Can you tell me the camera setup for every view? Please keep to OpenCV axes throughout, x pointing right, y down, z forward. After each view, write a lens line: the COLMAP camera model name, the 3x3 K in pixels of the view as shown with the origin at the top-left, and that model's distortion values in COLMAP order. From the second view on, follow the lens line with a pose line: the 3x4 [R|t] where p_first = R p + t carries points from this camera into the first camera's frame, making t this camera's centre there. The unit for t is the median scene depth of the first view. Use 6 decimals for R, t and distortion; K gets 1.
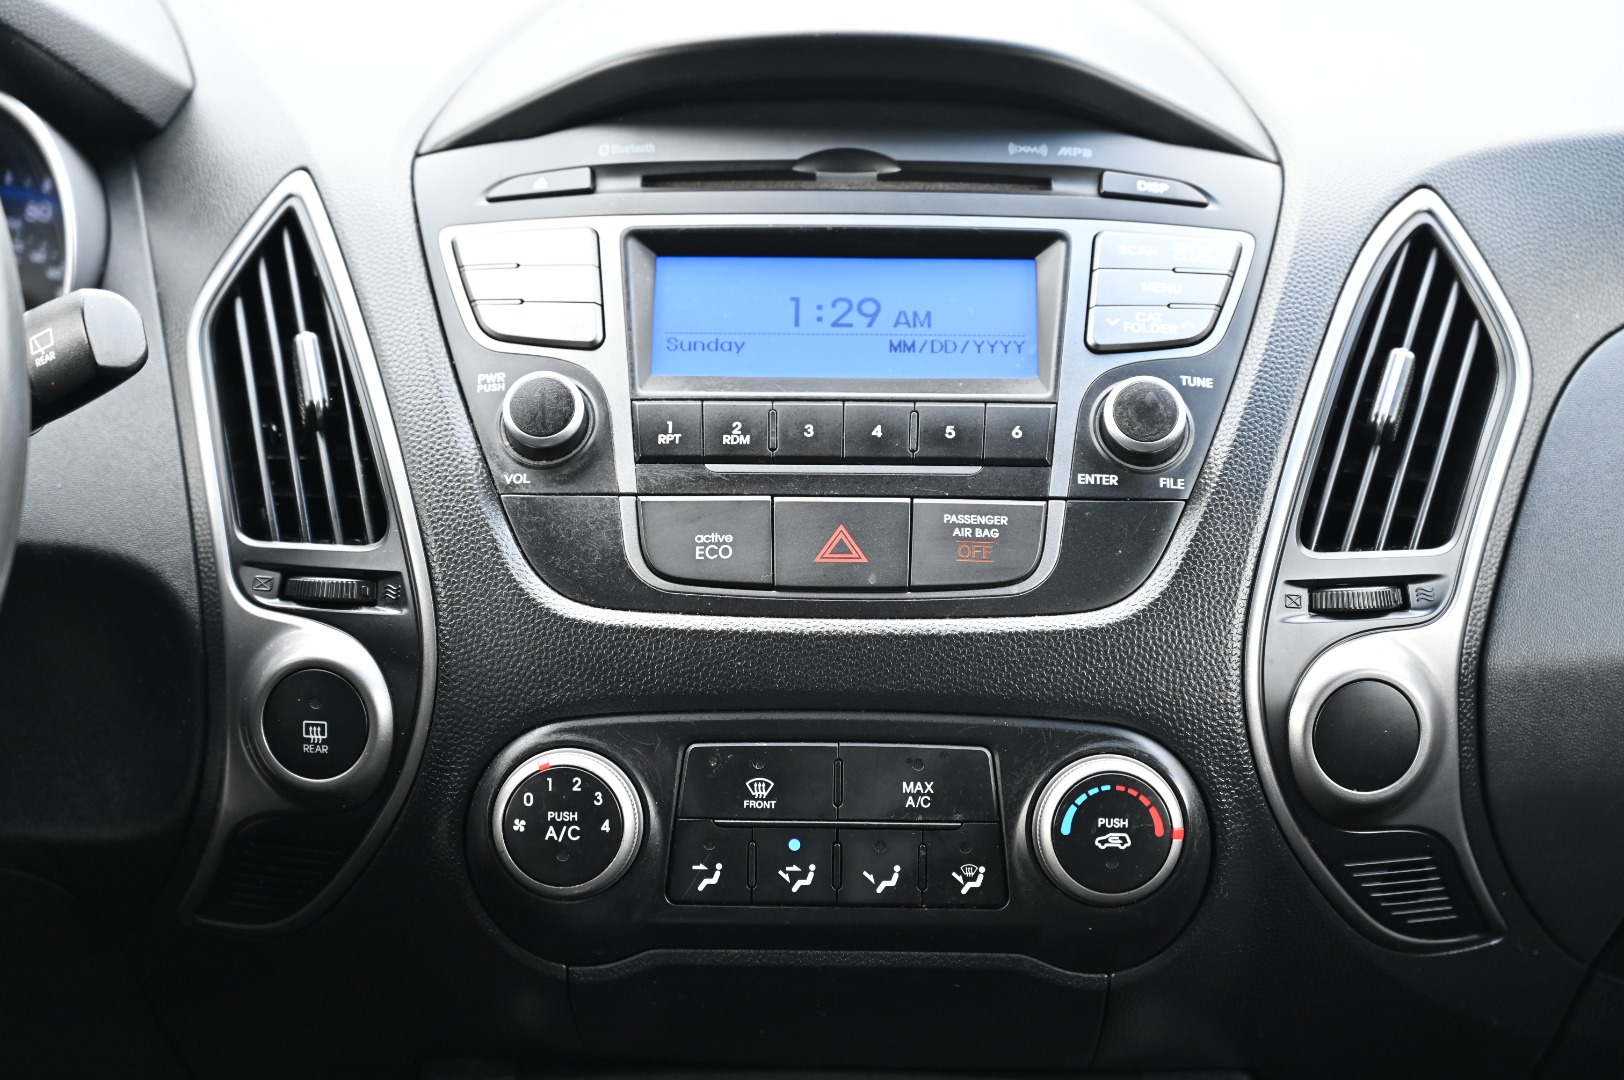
lens RADIAL K [[3017.7, 0, 817.5], [0, 3017.7, 541.6], [0, 0, 1]] dist [-0.009507, 0.000000]
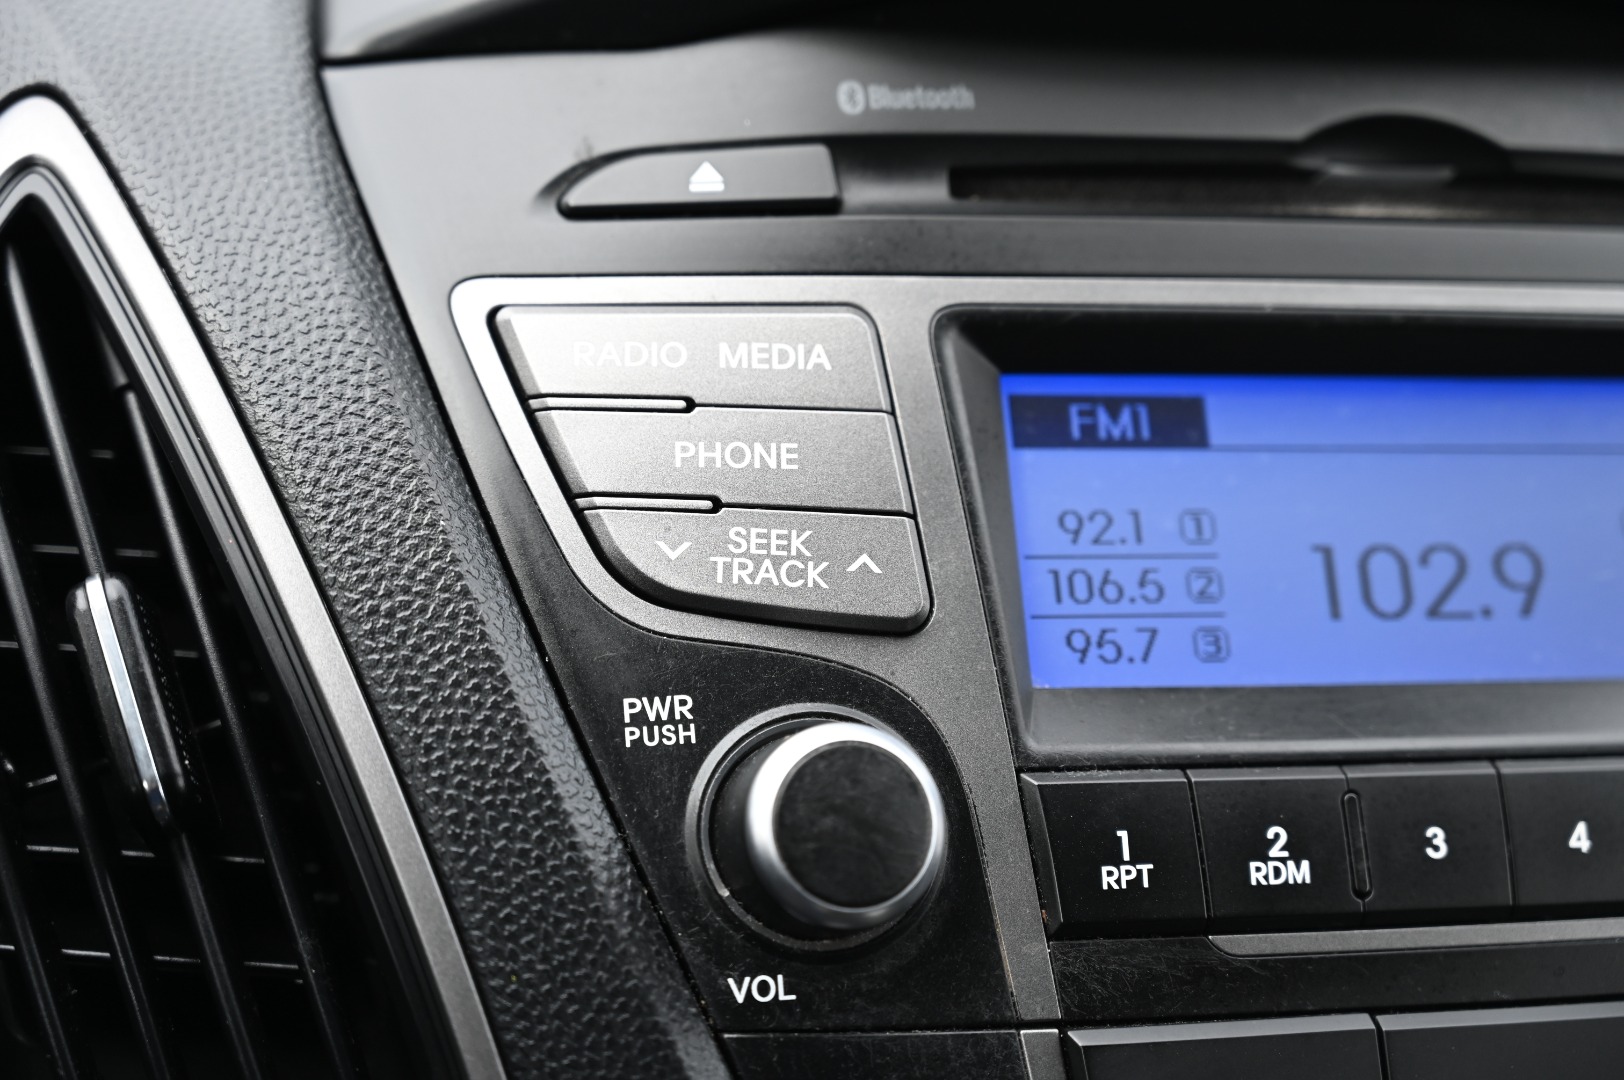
lens RADIAL K [[3153.3, 0, 808.1], [0, 3153.3, 533.2], [0, 0, 1]] dist [-0.016600, 0.000000]
pose [[0.954050, -0.014746, 0.299286, -0.213725], [-0.030869, 0.988638, 0.147113, -0.139105], [-0.298054, -0.149591, 0.942754, 0.608735]]
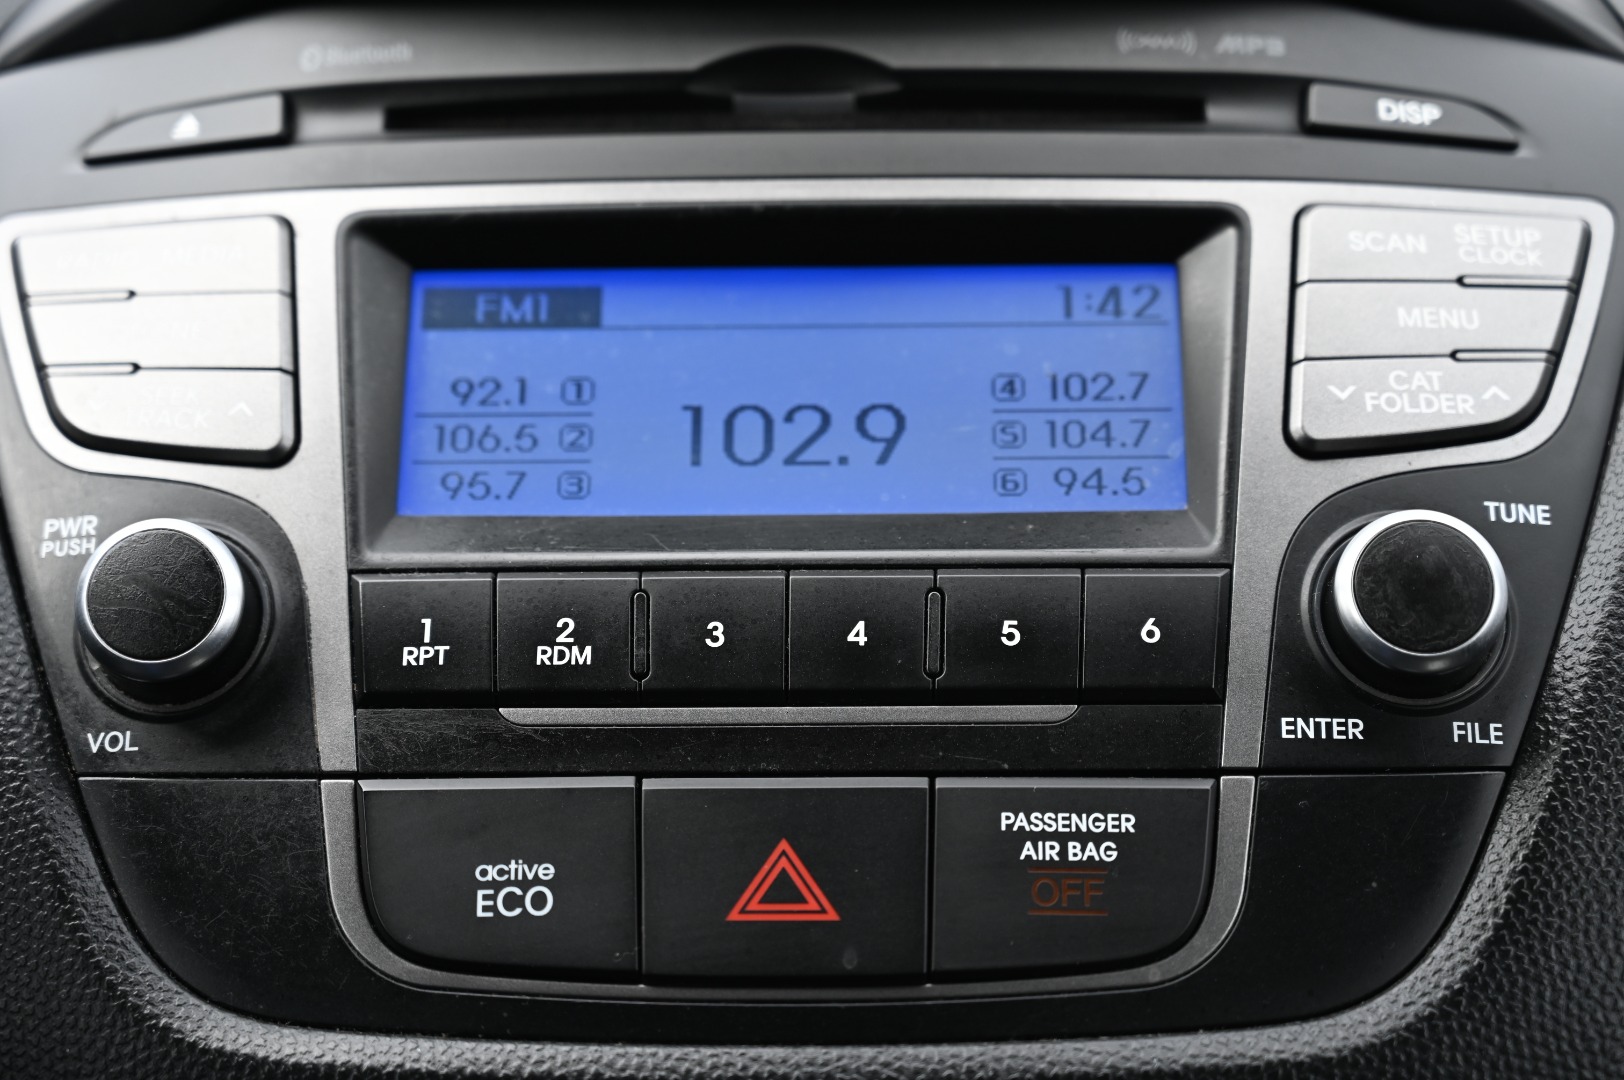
lens RADIAL K [[3153.3, 0, 804.7], [0, 3153.3, 538.0], [0, 0, 1]] dist [-0.016600, 0.000000]
pose [[0.999740, -0.015828, -0.016419, 0.019485], [0.016029, 0.999797, 0.012187, -0.056980], [0.016223, -0.012447, 0.999791, 0.492451]]
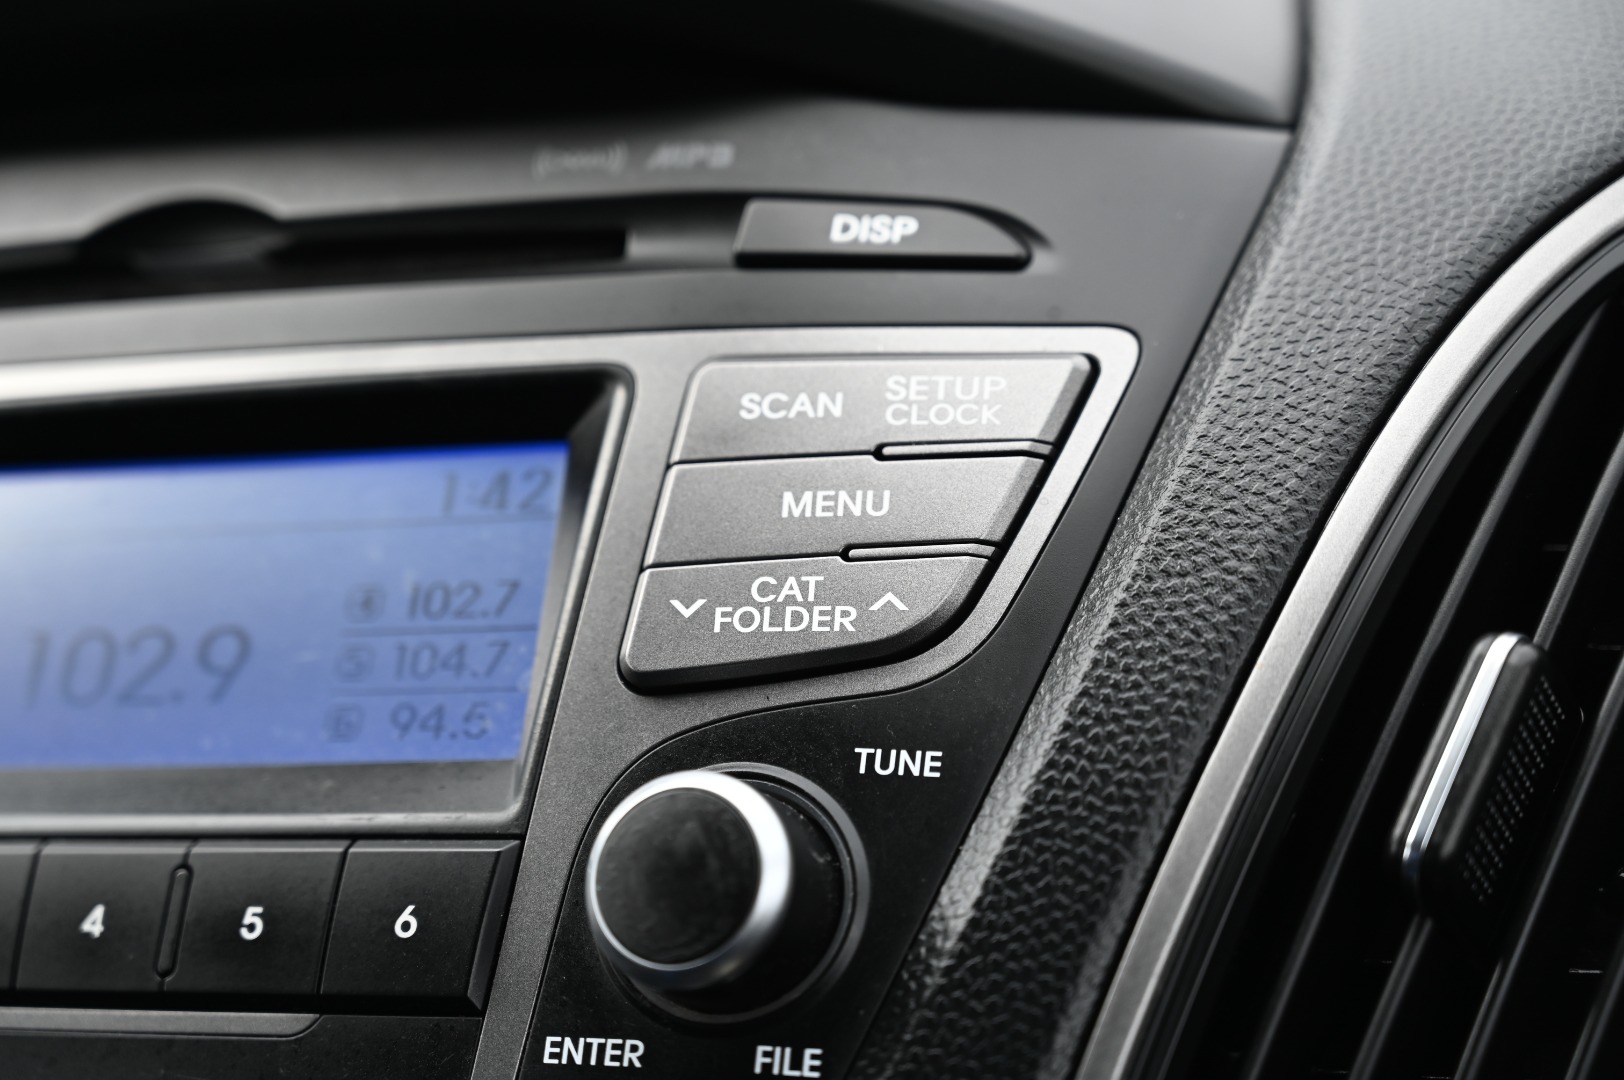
lens RADIAL K [[3153.3, 0, 807.0], [0, 3153.3, 549.0], [0, 0, 1]] dist [-0.016600, 0.000000]
pose [[0.932368, -0.045499, -0.358636, 0.254952], [0.052848, 0.998545, 0.010709, -0.083771], [0.357627, -0.028938, 0.933416, 0.636254]]
